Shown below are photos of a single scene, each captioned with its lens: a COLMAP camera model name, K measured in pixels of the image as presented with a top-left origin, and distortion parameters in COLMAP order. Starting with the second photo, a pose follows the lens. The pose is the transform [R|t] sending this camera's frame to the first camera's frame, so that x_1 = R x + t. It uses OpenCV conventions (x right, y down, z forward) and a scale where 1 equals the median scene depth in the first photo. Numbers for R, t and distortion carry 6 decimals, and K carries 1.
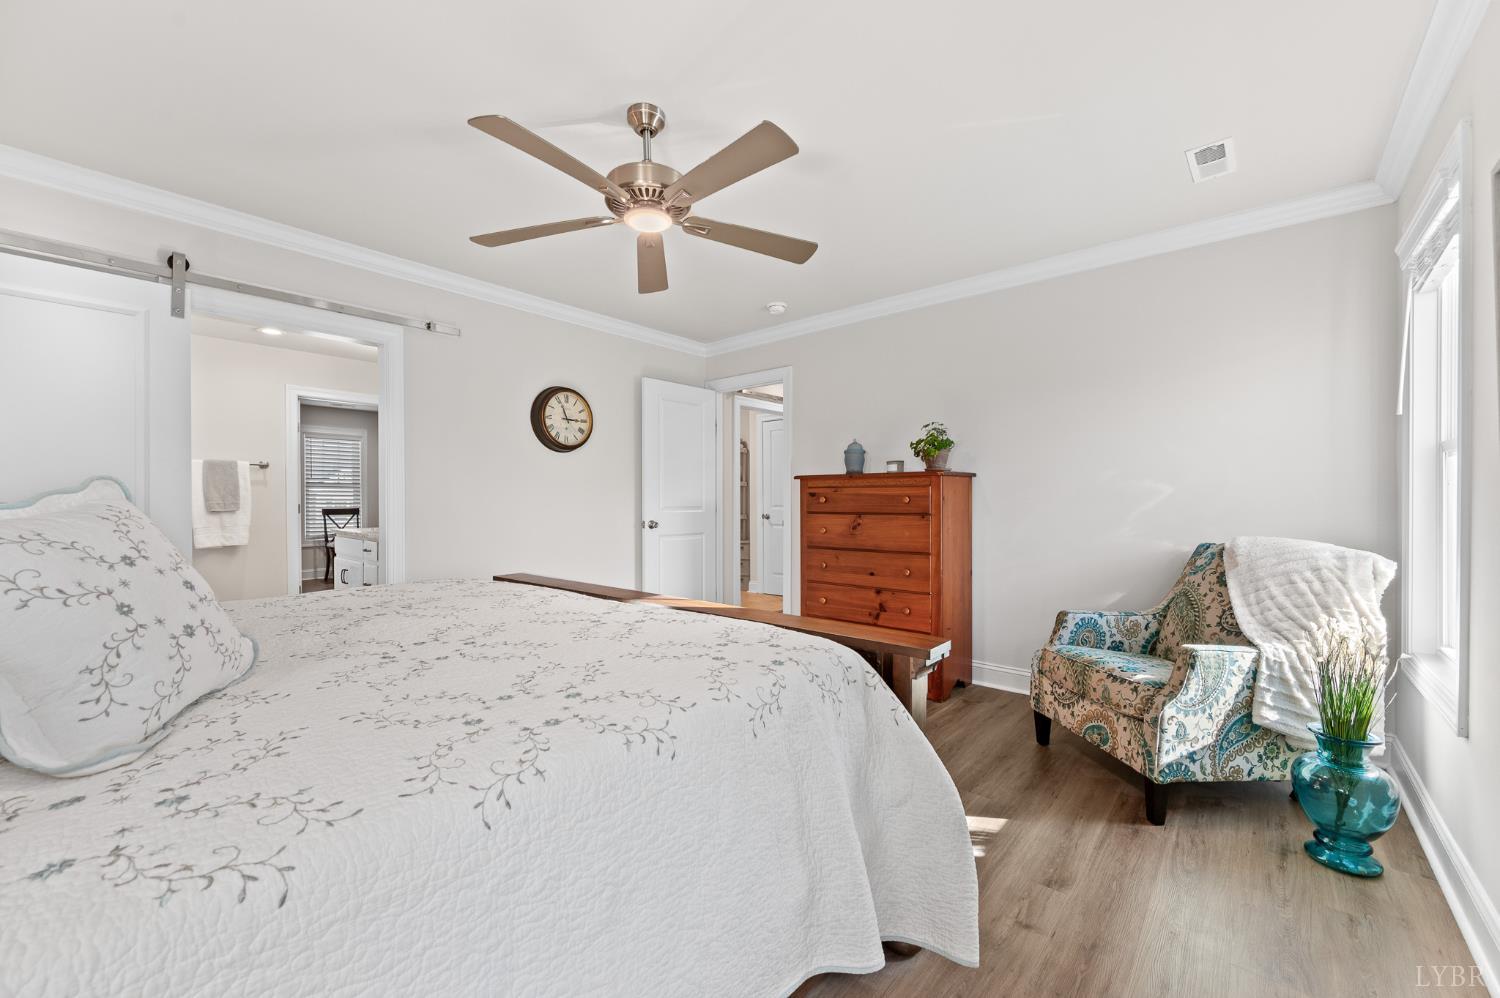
lens RADIAL K [[592.7, 0, 751.7], [0, 592.7, 503.0], [0, 0, 1]] dist [-0.000560, -0.000041]
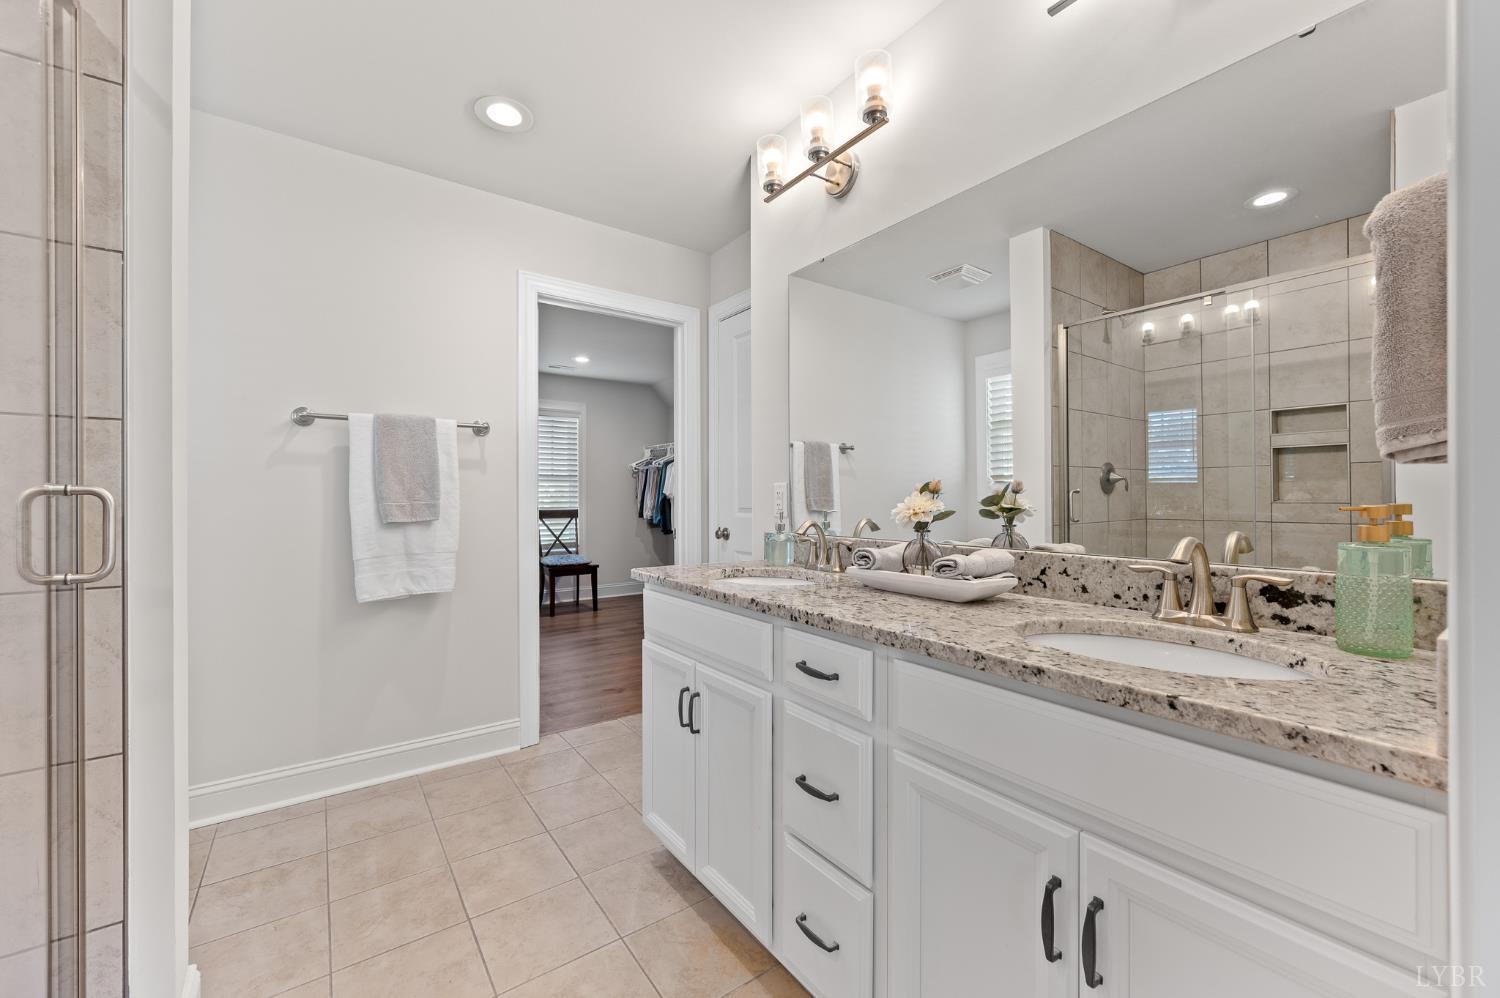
lens RADIAL K [[592.7, 0, 747.6], [0, 592.7, 502.2], [0, 0, 1]] dist [-0.000560, -0.000041]
pose [[0.971840, -0.001011, -0.235638, -0.511078], [0.001409, 0.999998, 0.001523, -0.002346], [0.235636, -0.001812, 0.971840, 0.595002]]
